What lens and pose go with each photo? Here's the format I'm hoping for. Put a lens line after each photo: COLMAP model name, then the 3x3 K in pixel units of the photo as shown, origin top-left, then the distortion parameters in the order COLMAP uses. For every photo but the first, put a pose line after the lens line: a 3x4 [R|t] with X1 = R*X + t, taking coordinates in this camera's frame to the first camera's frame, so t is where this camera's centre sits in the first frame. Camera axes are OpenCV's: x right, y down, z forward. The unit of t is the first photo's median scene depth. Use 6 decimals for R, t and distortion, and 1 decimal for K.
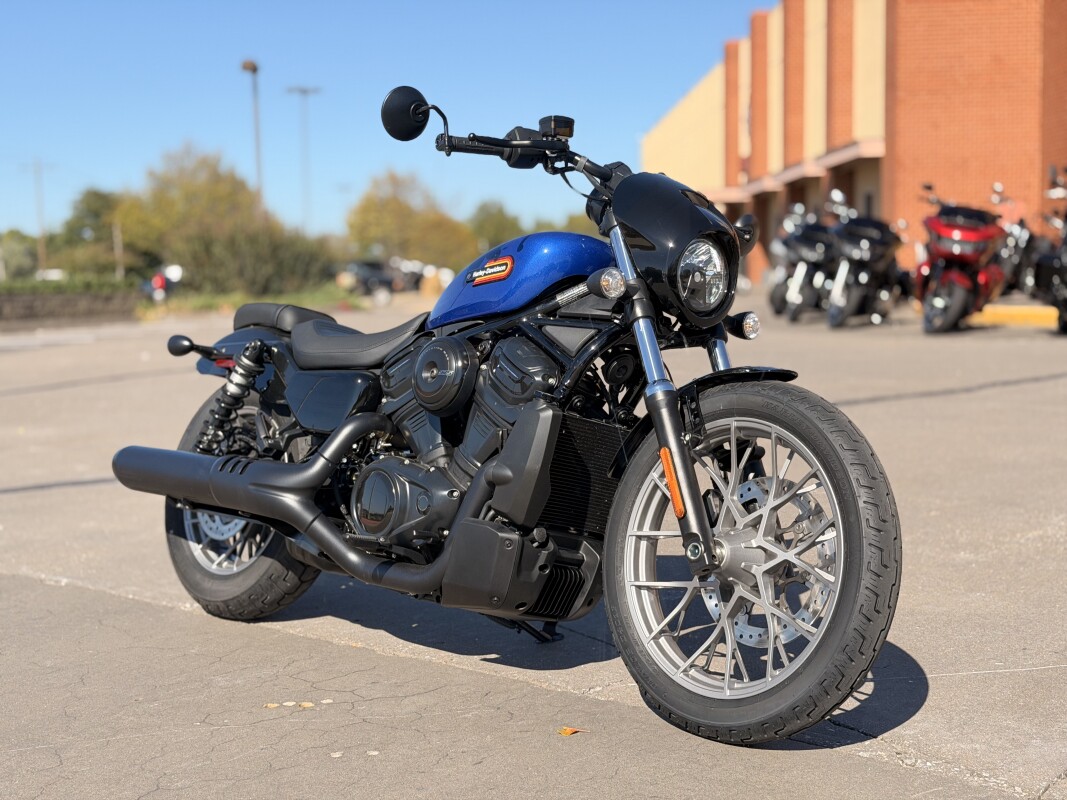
lens RADIAL K [[1499.7, 0, 533.5], [0, 1499.7, 400.0], [0, 0, 1]] dist [0.242205, 0.005147]
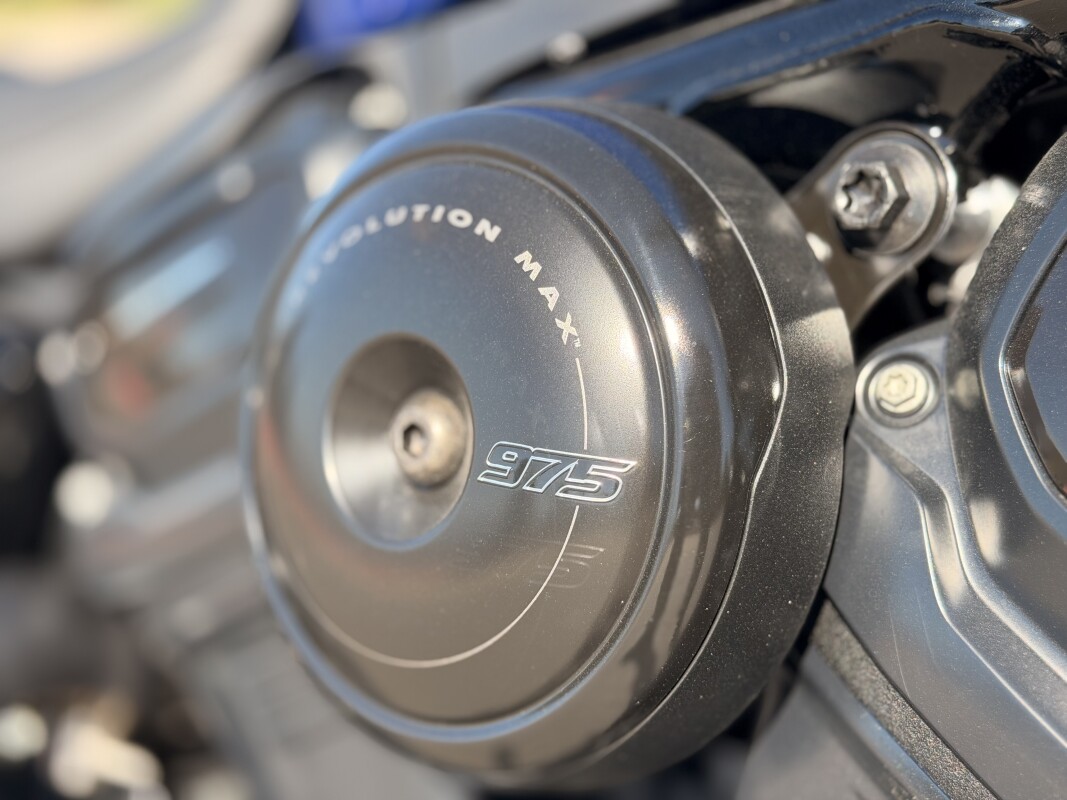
lens RADIAL K [[1499.7, 0, 533.5], [0, 1499.7, 400.0], [0, 0, 1]] dist [0.242205, 0.005147]
pose [[0.996676, -0.007298, 0.081144, -0.070756], [-0.004578, 0.989389, 0.145215, -0.038104], [-0.081343, -0.145104, 0.986067, 0.934649]]
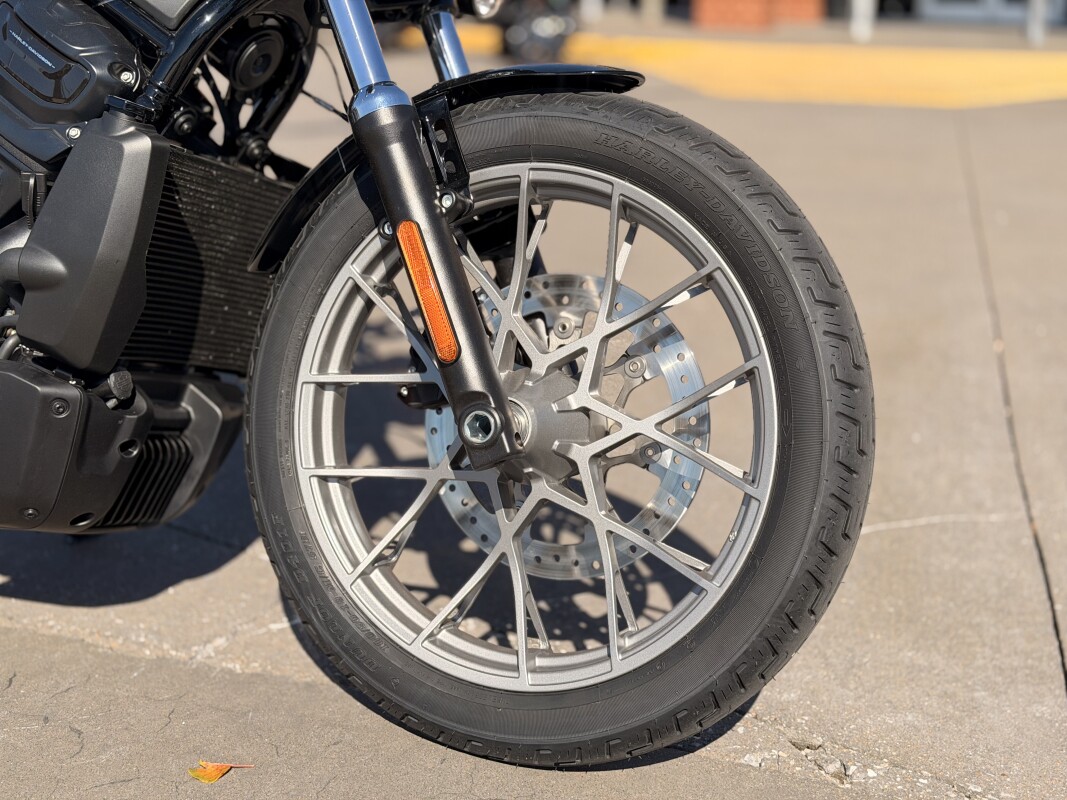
lens RADIAL K [[1515.6, 0, 533.5], [0, 1515.6, 400.0], [0, 0, 1]] dist [0.129643, 0.002896]
pose [[0.922386, -0.044059, 0.383749, -0.067377], [-0.024787, 0.984674, 0.172632, 0.001491], [-0.385474, -0.168745, 0.907158, 0.481436]]
